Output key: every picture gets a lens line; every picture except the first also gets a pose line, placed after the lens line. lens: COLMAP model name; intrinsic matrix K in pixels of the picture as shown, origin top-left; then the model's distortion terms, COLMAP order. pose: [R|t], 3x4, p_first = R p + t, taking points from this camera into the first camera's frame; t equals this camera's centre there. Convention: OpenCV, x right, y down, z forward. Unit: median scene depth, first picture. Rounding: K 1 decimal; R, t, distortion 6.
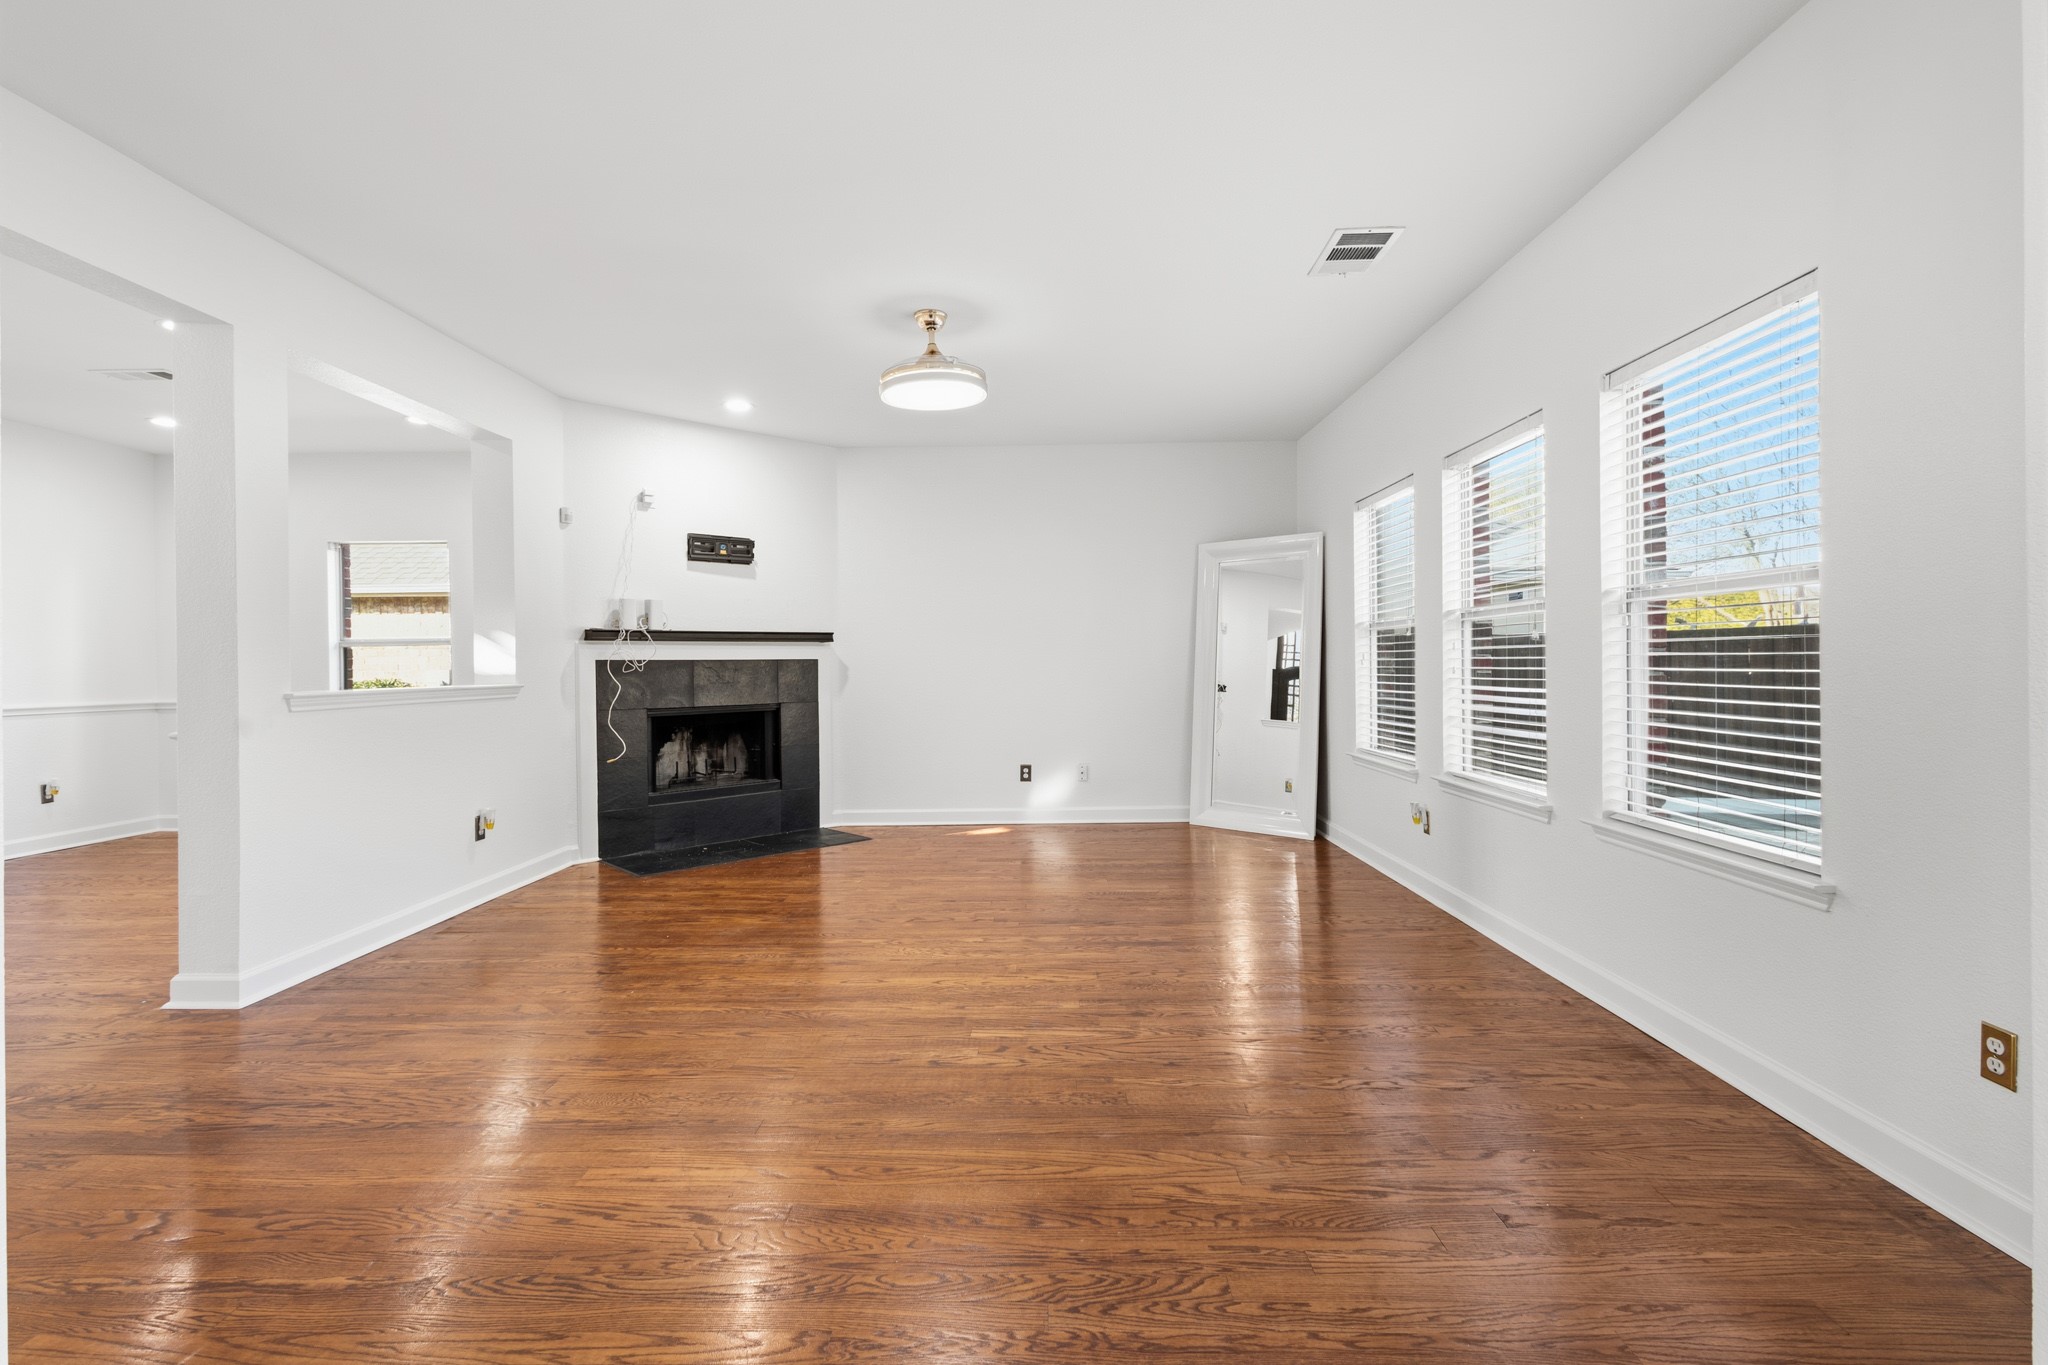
lens RADIAL K [[943.9, 0, 1038.2], [0, 943.9, 673.8], [0, 0, 1]] dist [0.001798, 0.000276]
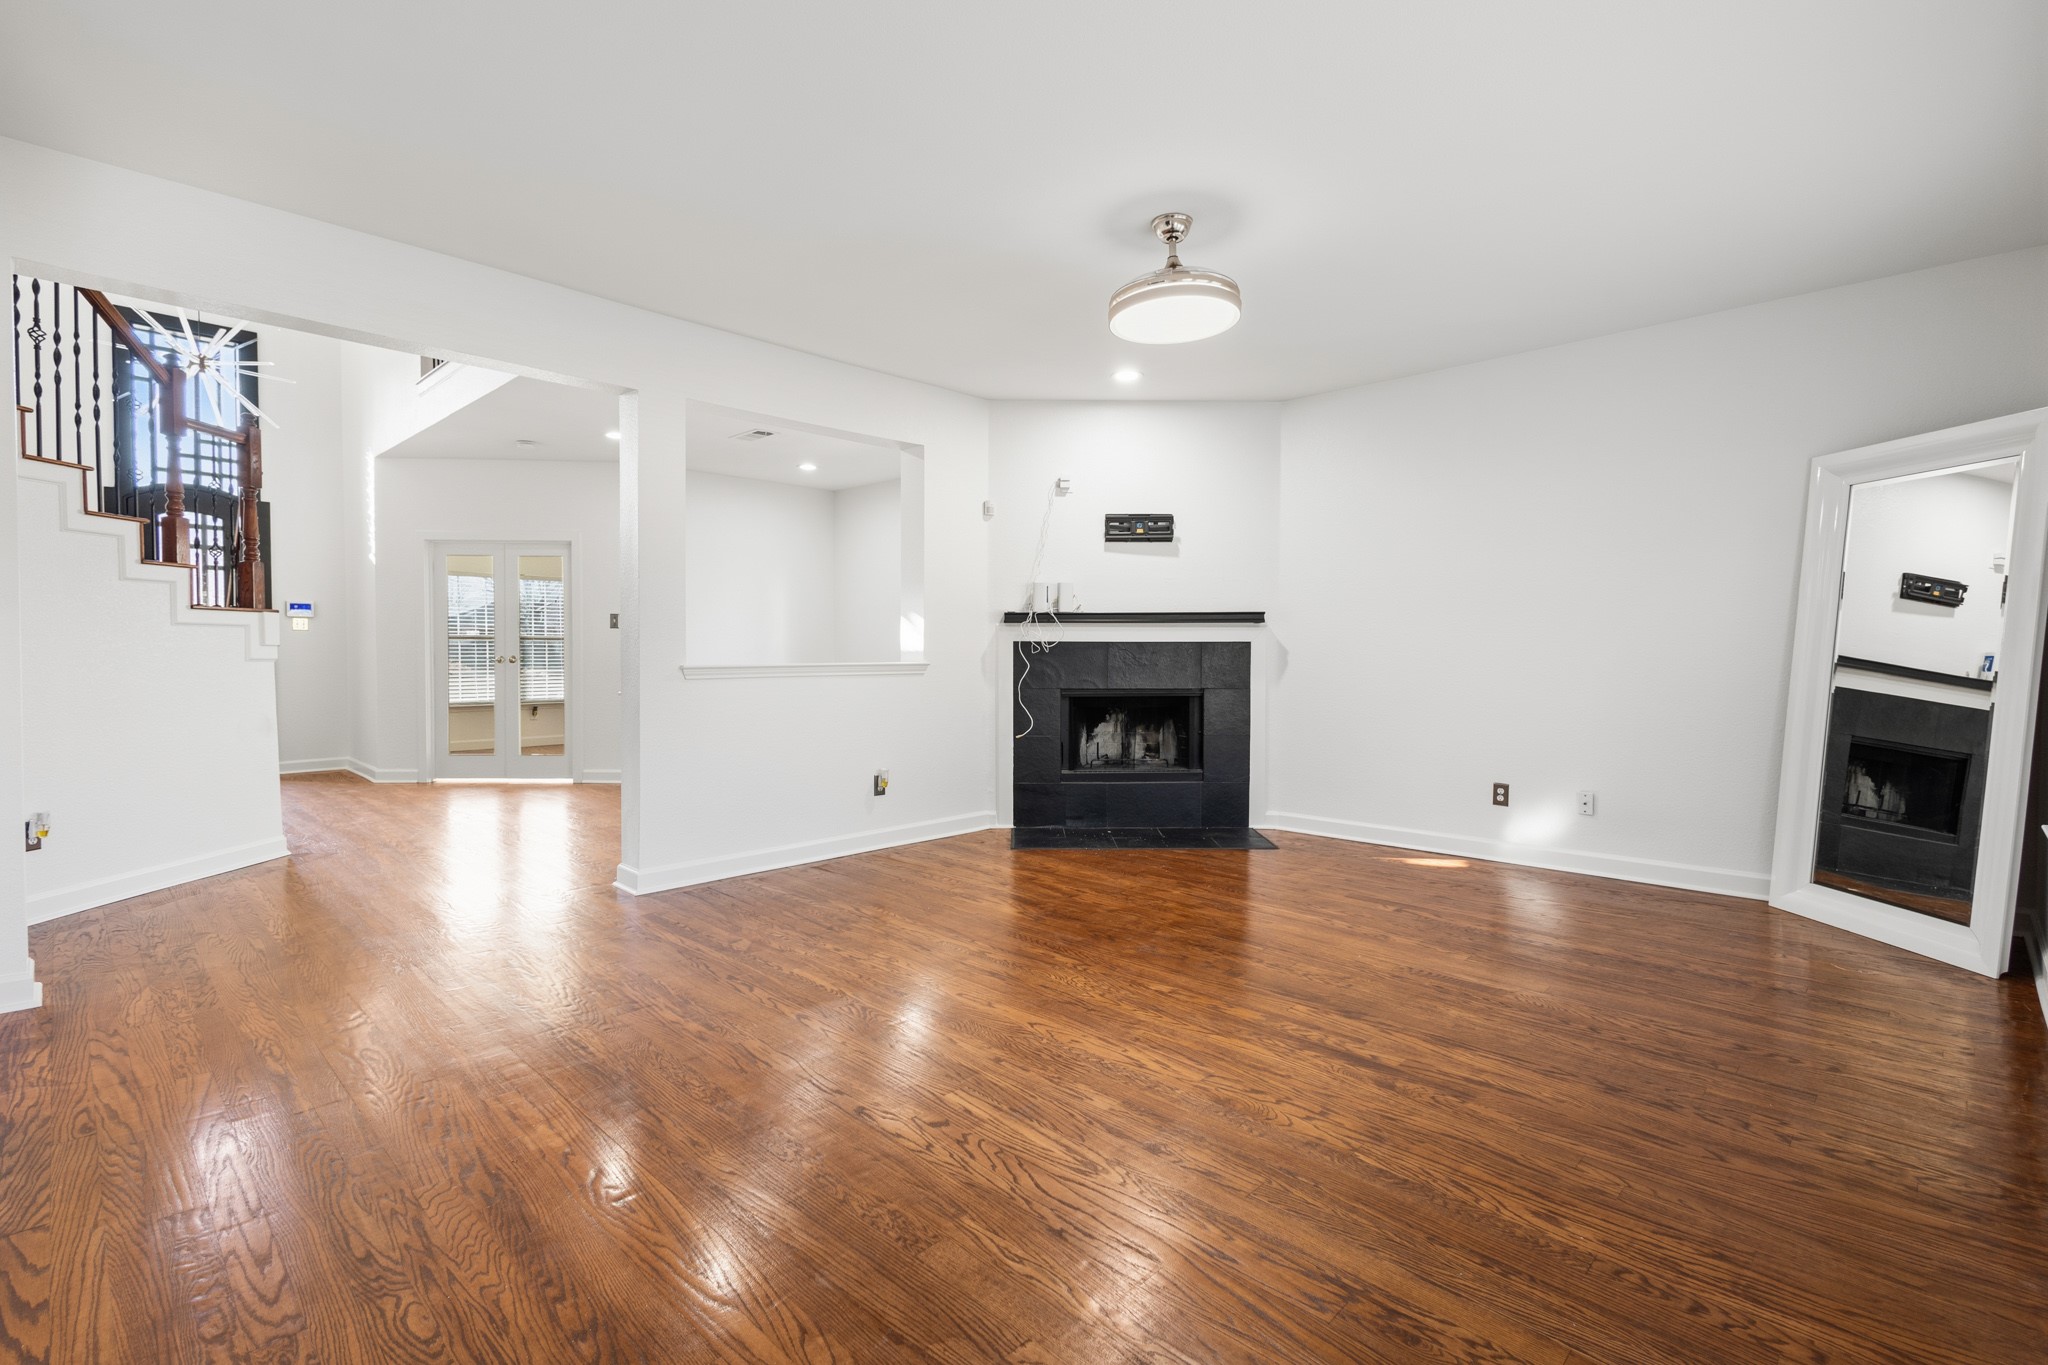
lens RADIAL K [[943.9, 0, 1035.0], [0, 943.9, 679.3], [0, 0, 1]] dist [0.001798, 0.000276]
pose [[0.720002, 0.032197, -0.693224, 0.268726], [-0.015734, 0.999424, 0.030076, -0.003838], [0.693793, -0.010748, 0.720094, 0.226662]]
